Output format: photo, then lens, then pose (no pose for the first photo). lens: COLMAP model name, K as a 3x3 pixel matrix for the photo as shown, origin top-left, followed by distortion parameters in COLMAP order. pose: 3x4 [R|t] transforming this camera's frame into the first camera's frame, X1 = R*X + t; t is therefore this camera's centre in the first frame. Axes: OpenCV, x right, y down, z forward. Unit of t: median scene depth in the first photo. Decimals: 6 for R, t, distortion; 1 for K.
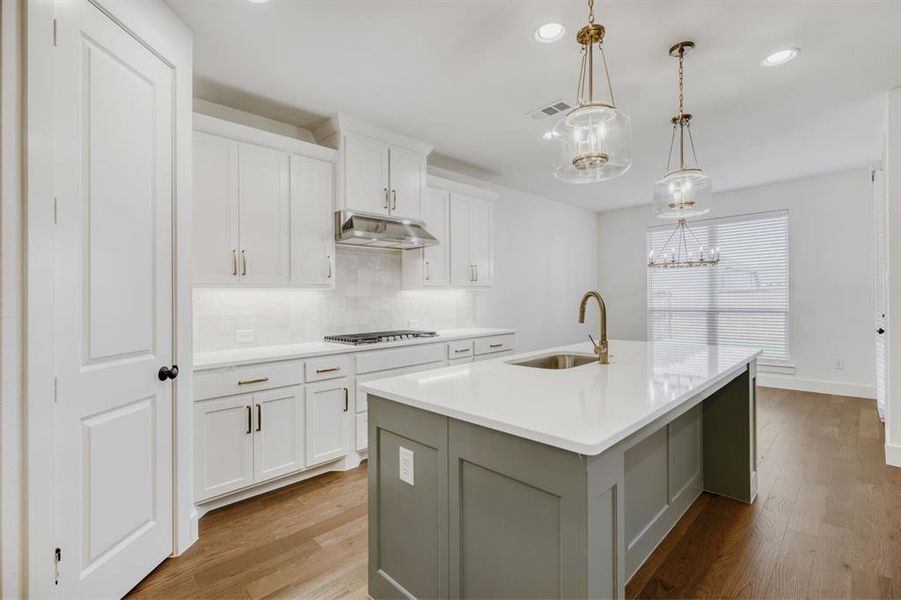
lens RADIAL K [[404.4, 0, 459.5], [0, 404.4, 302.4], [0, 0, 1]] dist [-0.001629, 0.000340]
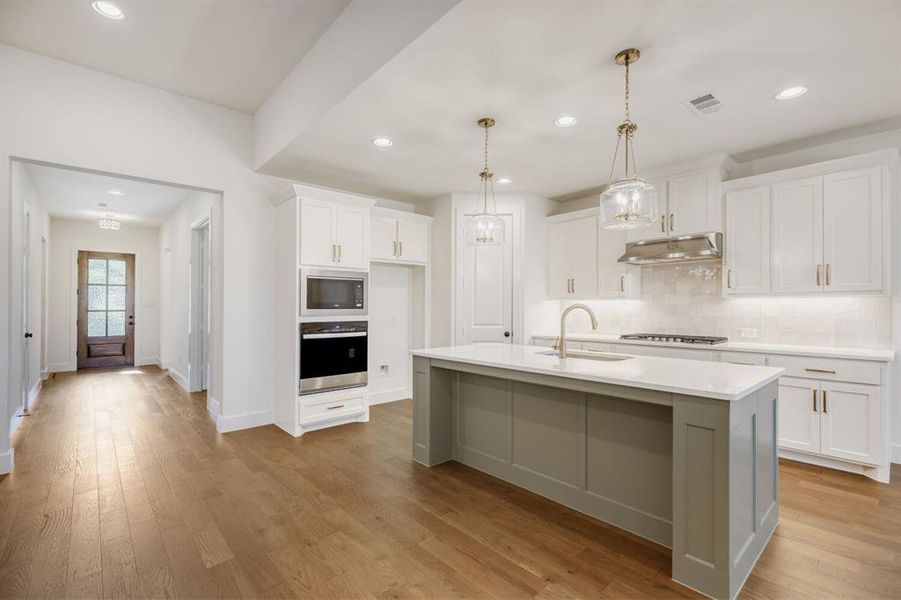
lens RADIAL K [[404.4, 0, 457.0], [0, 404.4, 307.6], [0, 0, 1]] dist [-0.001629, 0.000340]
pose [[-0.046676, 0.015759, -0.998786, 0.947108], [-0.009716, 0.999821, 0.016230, -0.017286], [0.998863, 0.010462, -0.046515, 0.402873]]
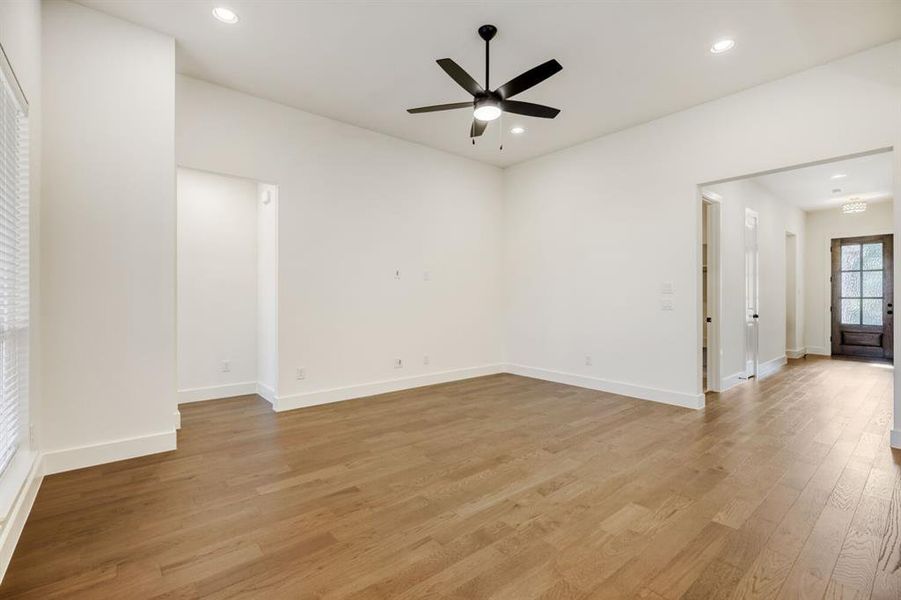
lens RADIAL K [[404.4, 0, 452.9], [0, 404.4, 299.4], [0, 0, 1]] dist [-0.001629, 0.000340]
pose [[-0.995846, 0.013818, 0.090004, 0.768855], [0.015372, 0.999744, 0.016605, -0.005969], [-0.089751, 0.017920, -0.995803, 0.664219]]
